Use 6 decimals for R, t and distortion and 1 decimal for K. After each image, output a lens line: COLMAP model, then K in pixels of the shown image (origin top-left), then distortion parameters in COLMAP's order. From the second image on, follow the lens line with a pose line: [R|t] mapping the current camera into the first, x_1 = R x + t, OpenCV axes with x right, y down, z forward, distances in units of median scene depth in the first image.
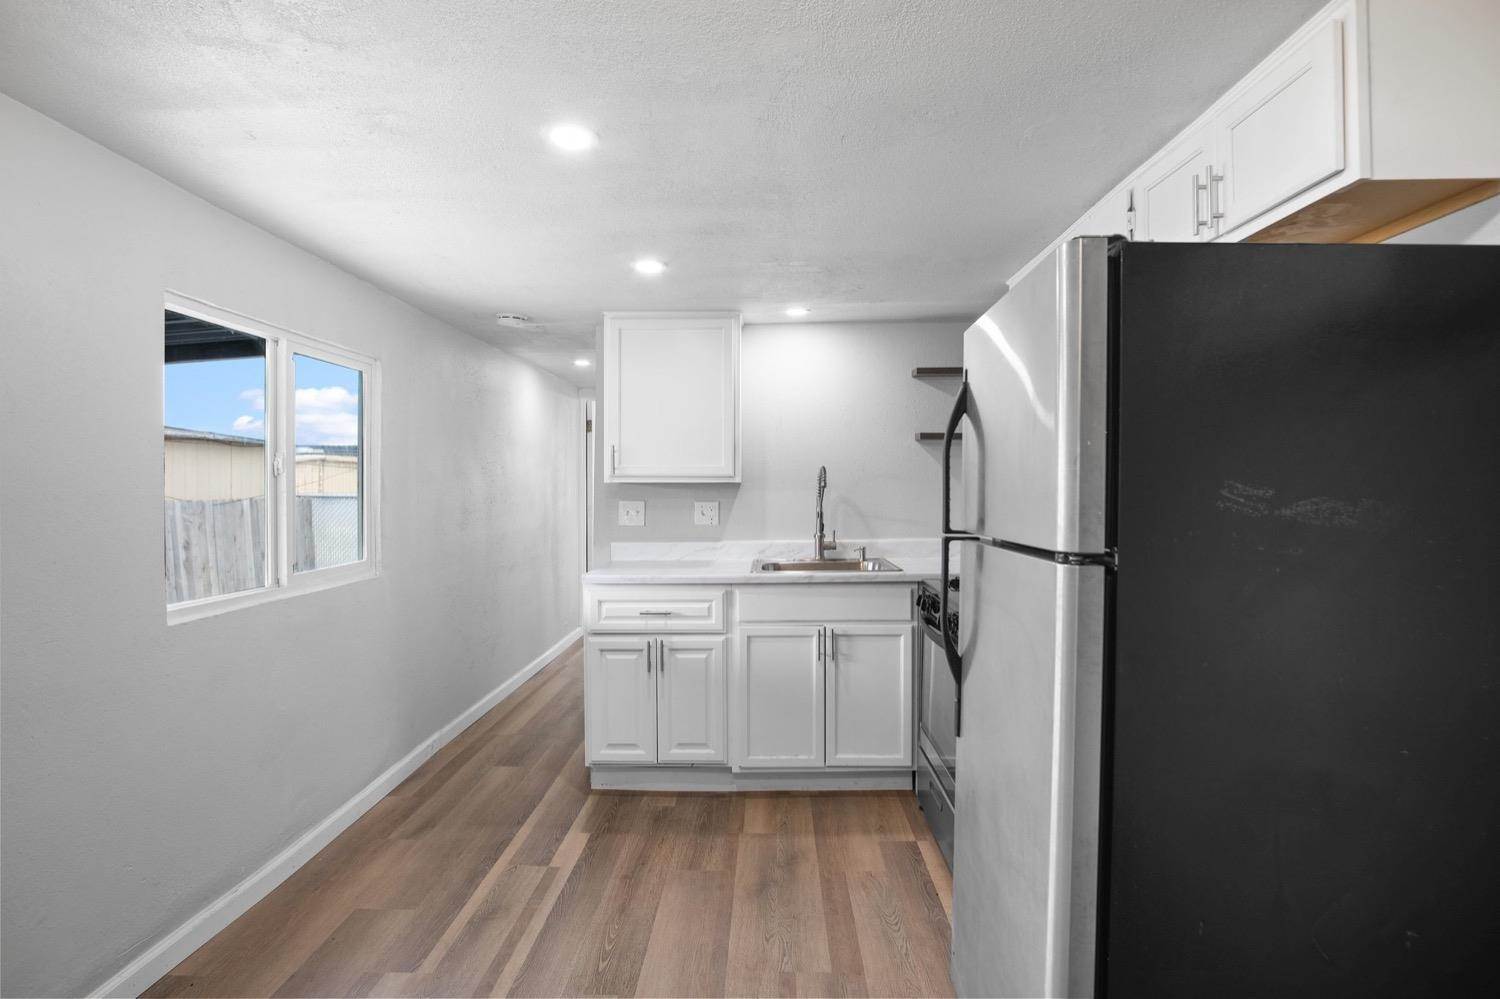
lens RADIAL K [[797.4, 0, 756.5], [0, 797.4, 494.9], [0, 0, 1]] dist [-0.033546, 0.009115]
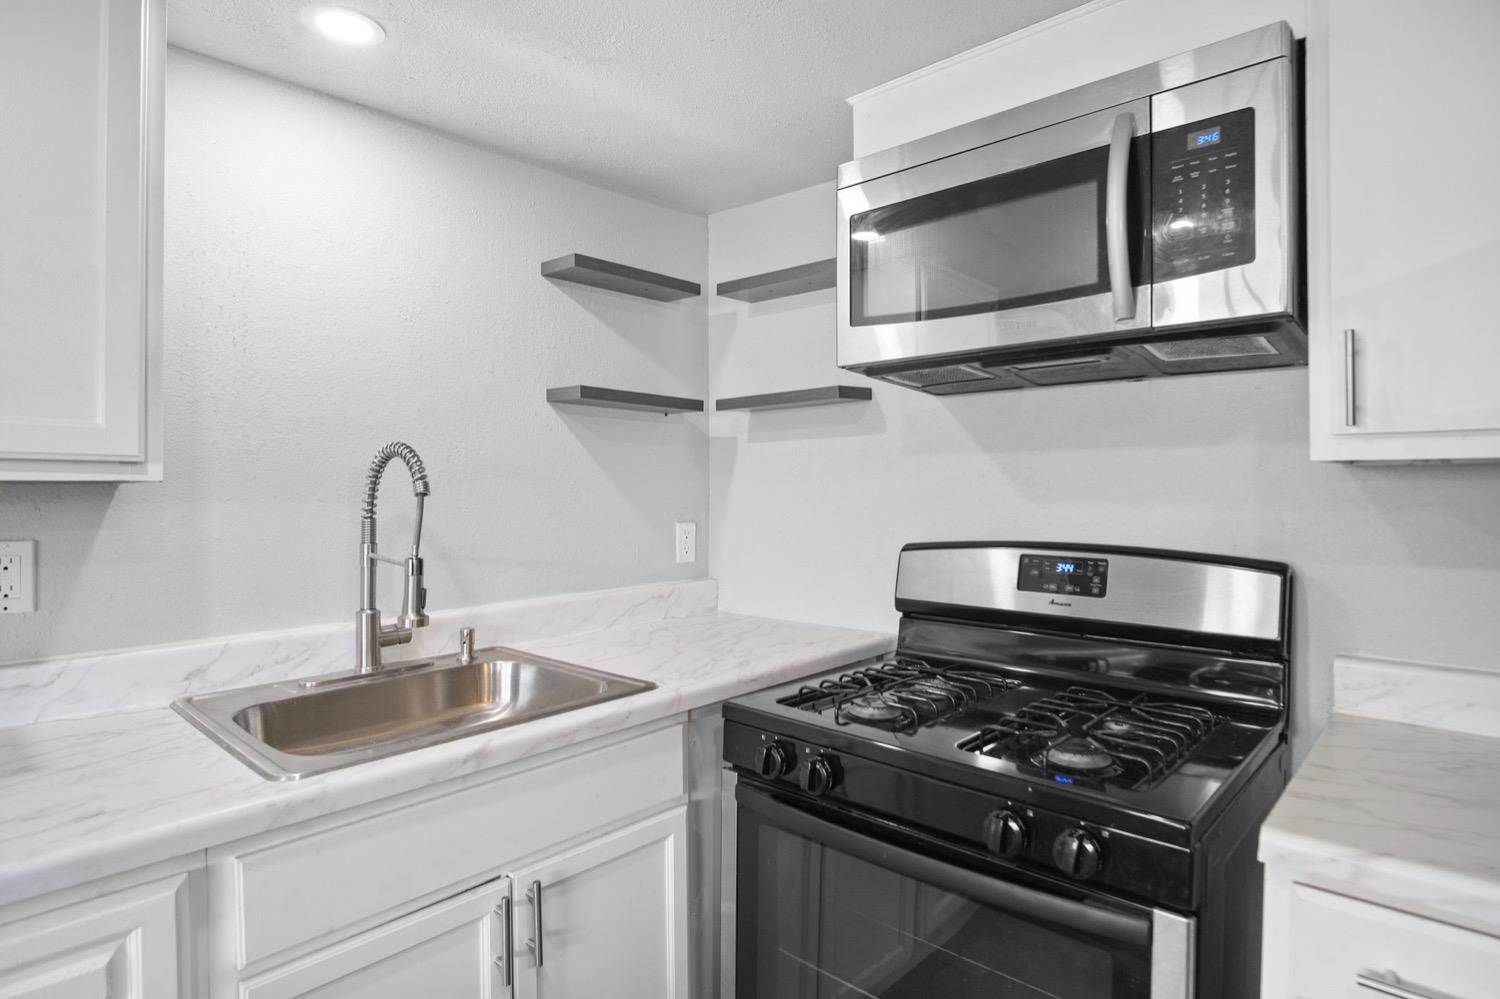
lens RADIAL K [[797.4, 0, 754.7], [0, 797.4, 491.8], [0, 0, 1]] dist [-0.033546, 0.009115]
pose [[0.655782, 0.000921, 0.754950, -0.113047], [0.008790, 0.999922, -0.008856, -0.006778], [-0.754899, 0.012444, 0.655723, 0.678692]]
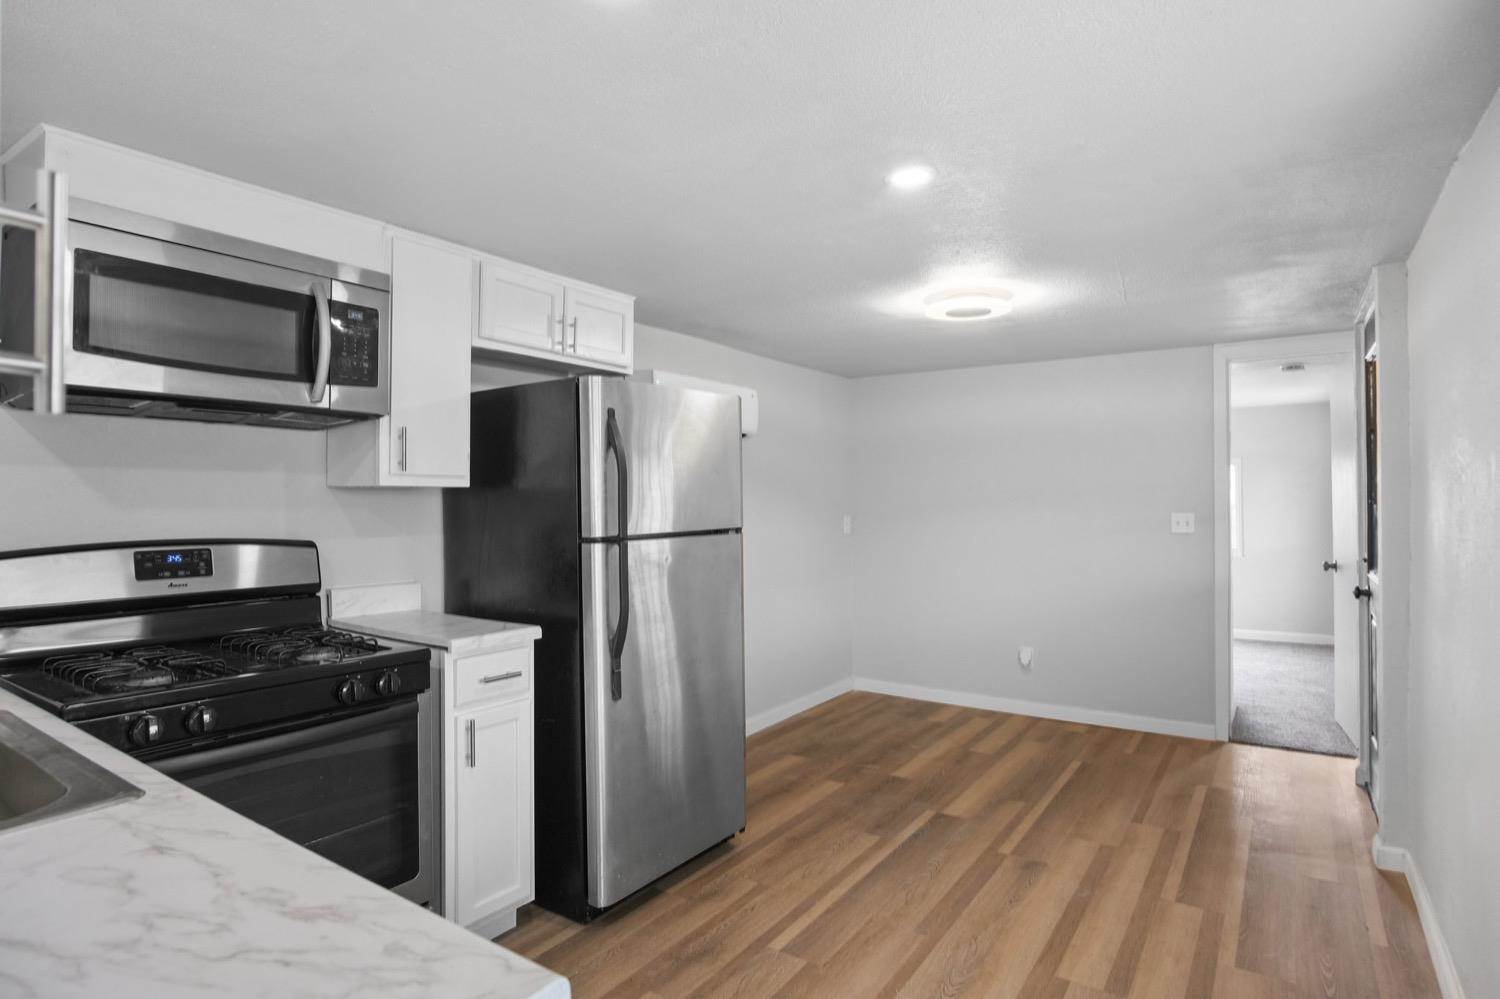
lens RADIAL K [[797.4, 0, 751.6], [0, 797.4, 501.4], [0, 0, 1]] dist [-0.033546, 0.009115]
pose [[-0.836548, -0.002981, 0.547886, -0.357724], [0.005149, 0.999898, 0.013301, -0.015125], [-0.547870, 0.013948, -0.836448, 1.119703]]
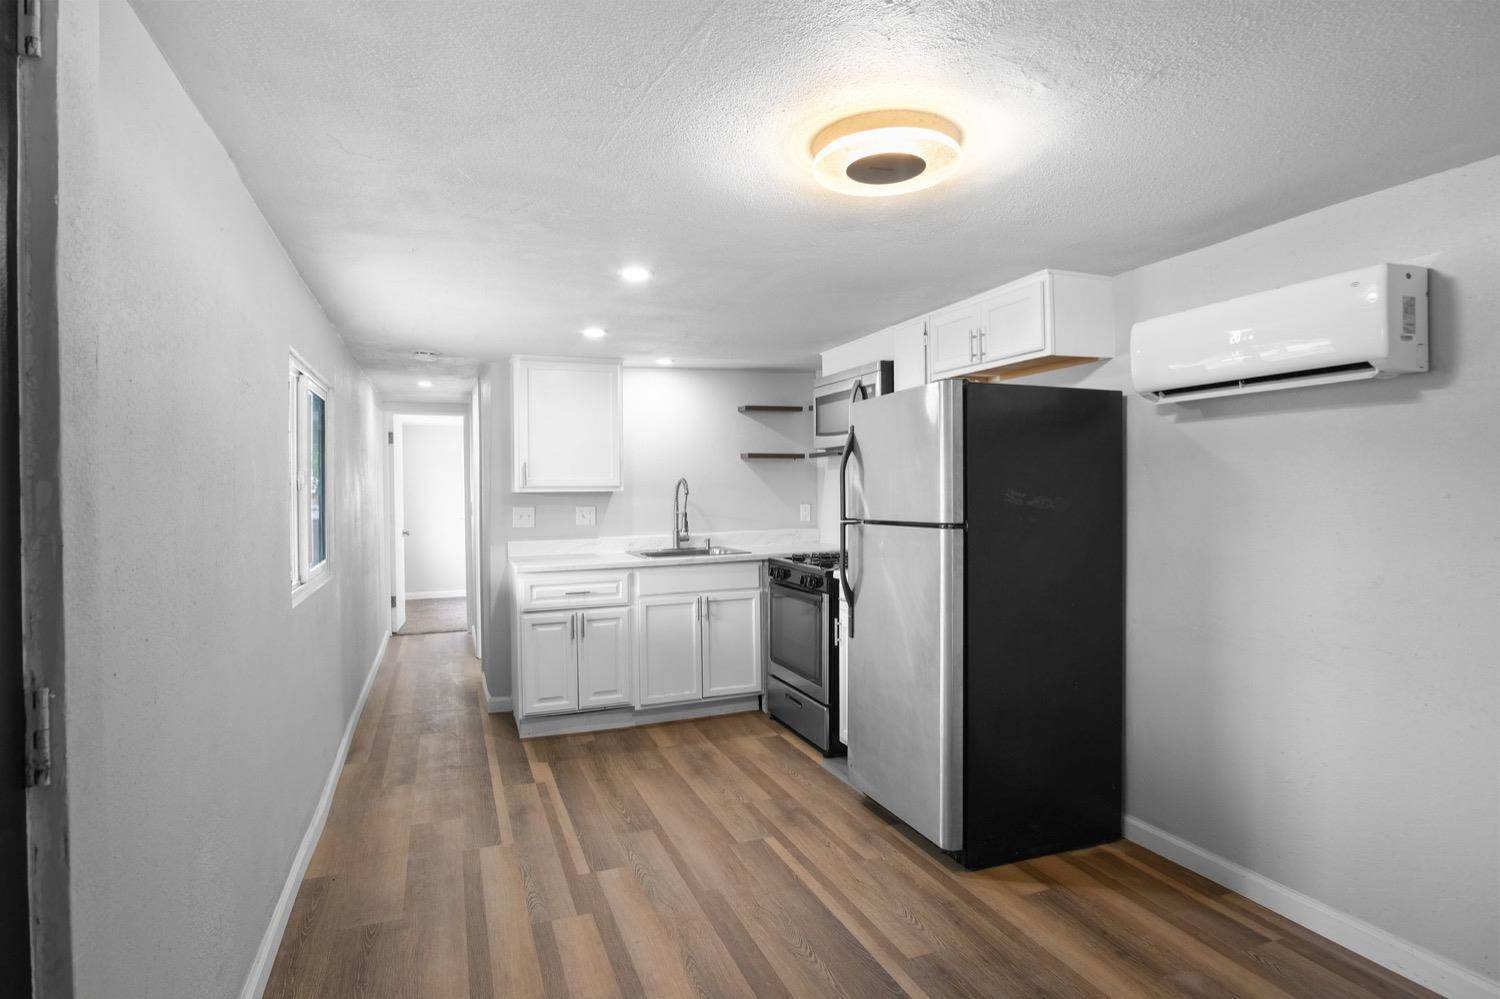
lens RADIAL K [[797.4, 0, 755.5], [0, 797.4, 494.2], [0, 0, 1]] dist [-0.033546, 0.009115]
pose [[0.924591, -0.012460, 0.380756, -0.348319], [0.015059, 0.999879, -0.003847, -0.002477], [-0.380662, 0.009291, 0.924667, -0.307169]]
